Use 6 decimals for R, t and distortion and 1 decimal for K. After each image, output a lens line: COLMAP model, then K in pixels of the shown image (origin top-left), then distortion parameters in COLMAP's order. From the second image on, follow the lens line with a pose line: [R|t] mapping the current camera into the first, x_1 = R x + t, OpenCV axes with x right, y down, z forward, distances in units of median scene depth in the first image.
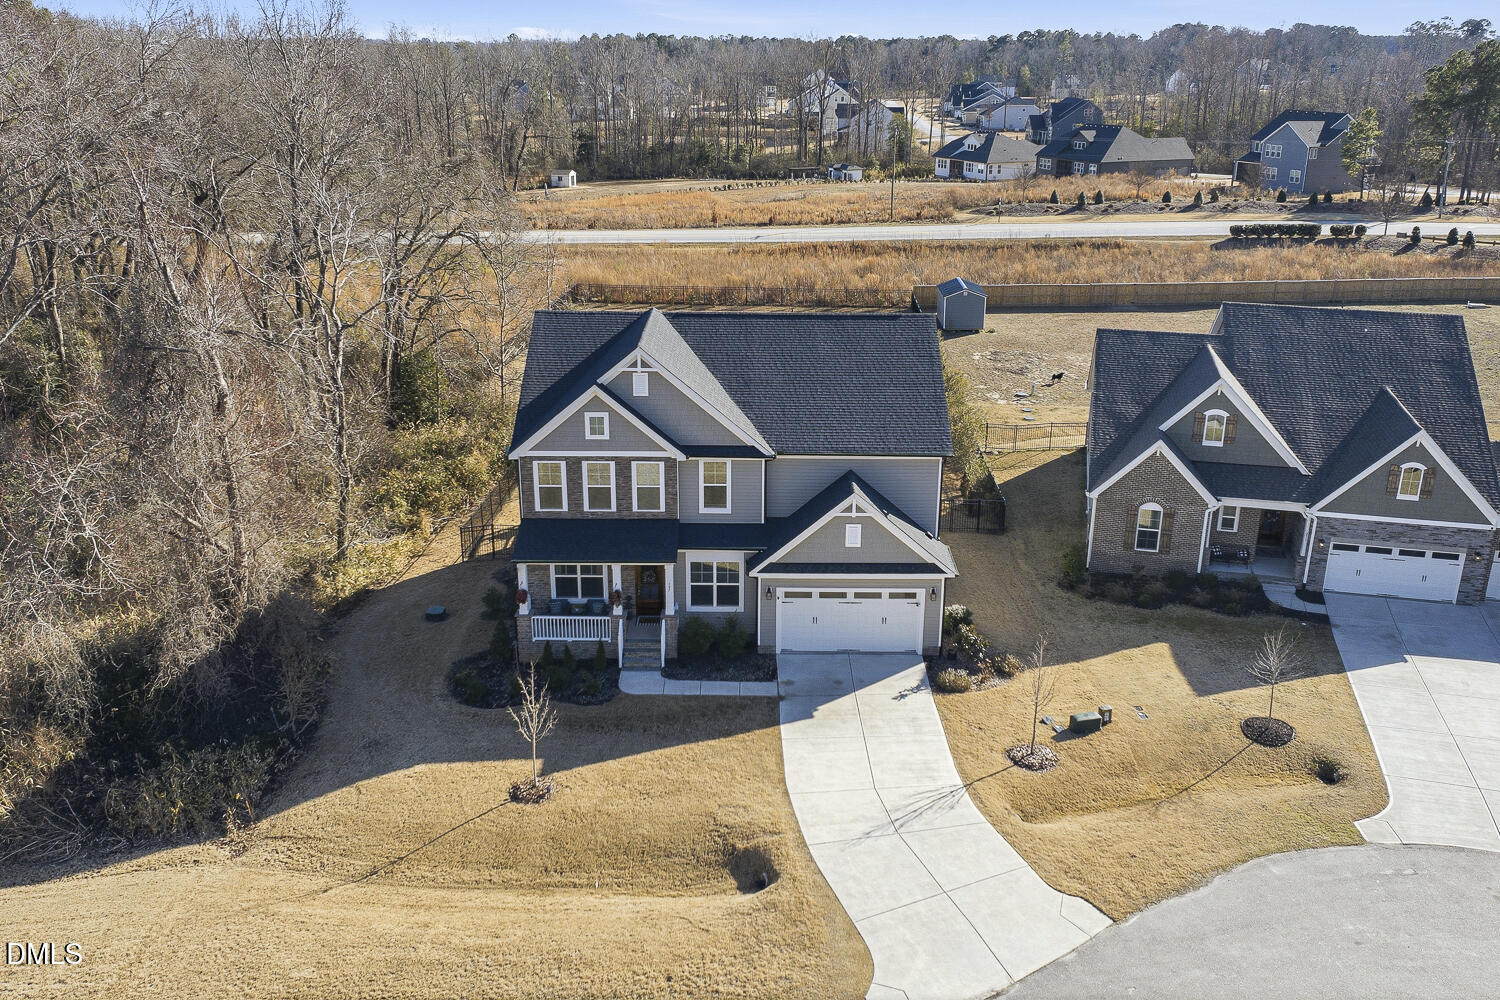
lens RADIAL K [[1248.9, 0, 757.7], [0, 1248.9, 489.1], [0, 0, 1]] dist [-0.013085, -0.021424]
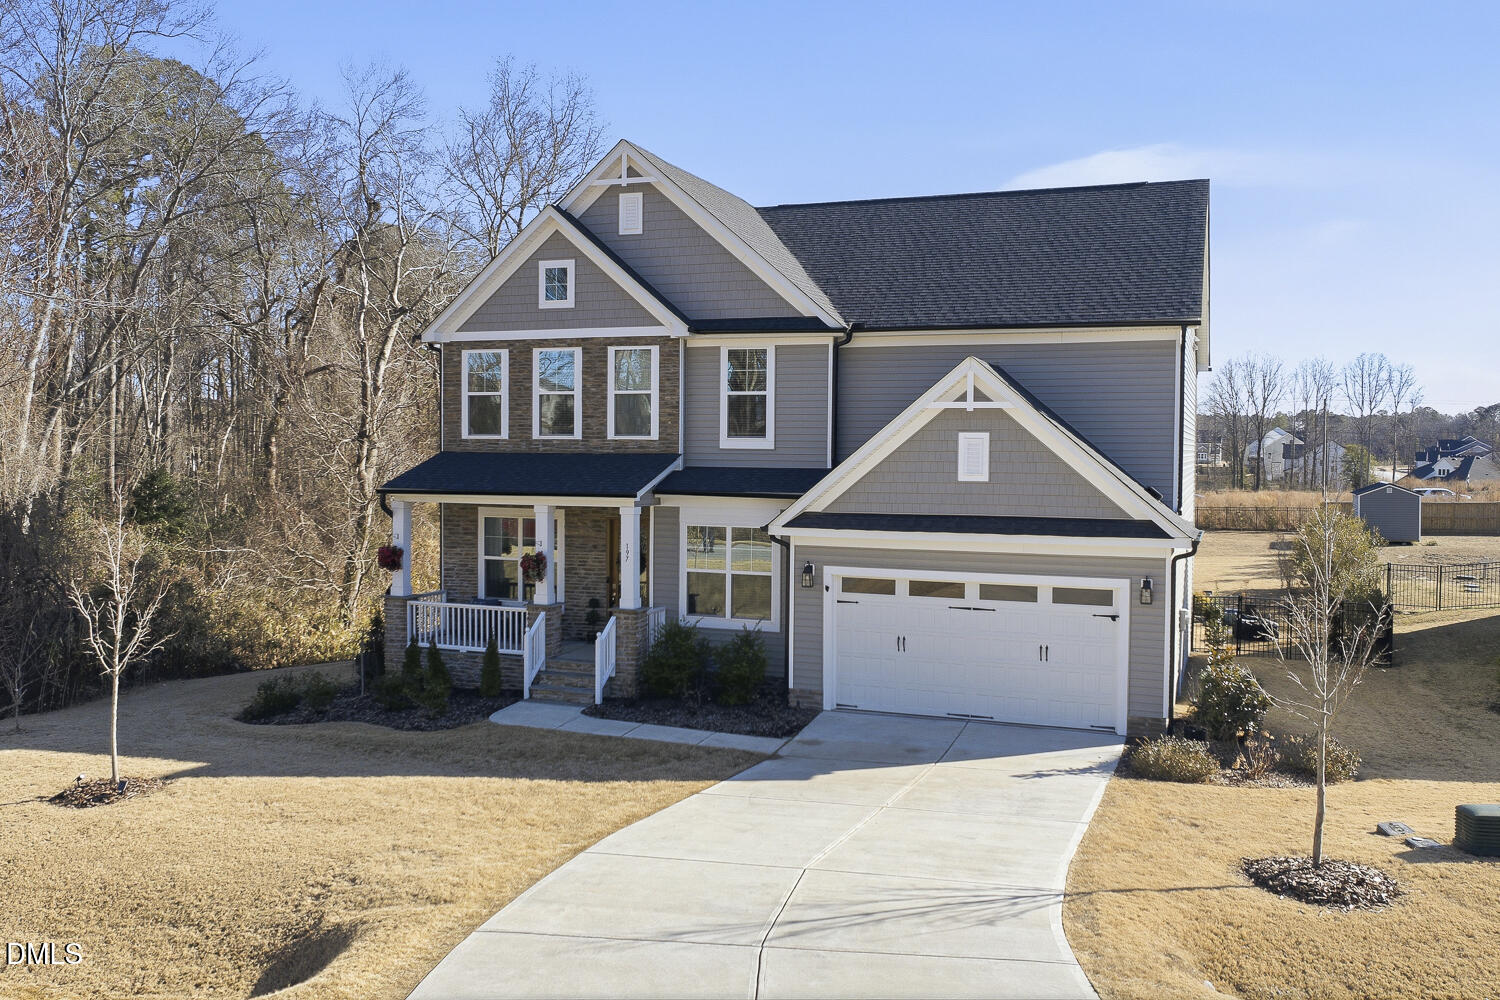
lens RADIAL K [[1248.9, 0, 757.4], [0, 1248.9, 491.4], [0, 0, 1]] dist [-0.013085, -0.021424]
pose [[0.936998, 0.013769, -0.349063, 0.166381], [-0.118672, 0.952345, -0.280989, 0.195855], [0.328559, 0.304711, 0.893980, 0.529122]]
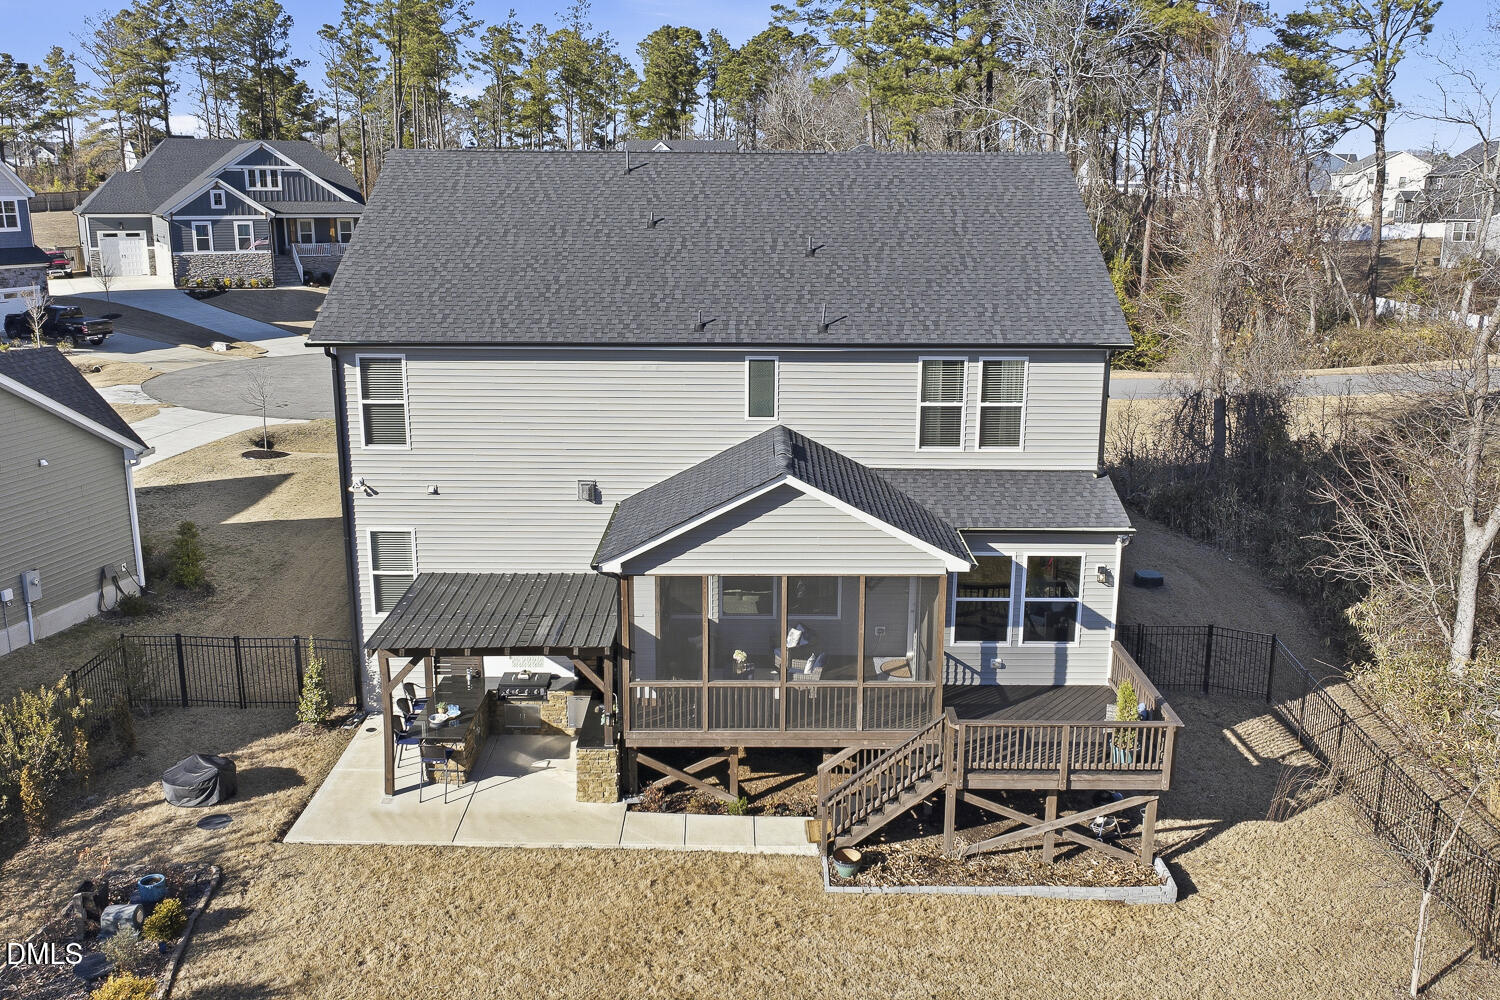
lens RADIAL K [[1248.9, 0, 760.1], [0, 1248.9, 494.2], [0, 0, 1]] dist [-0.013085, -0.021424]
pose [[-0.999808, -0.012479, -0.015076, -0.027667], [-0.018652, 0.840840, 0.540963, -0.361869], [0.005926, 0.541141, -0.840911, 1.766619]]
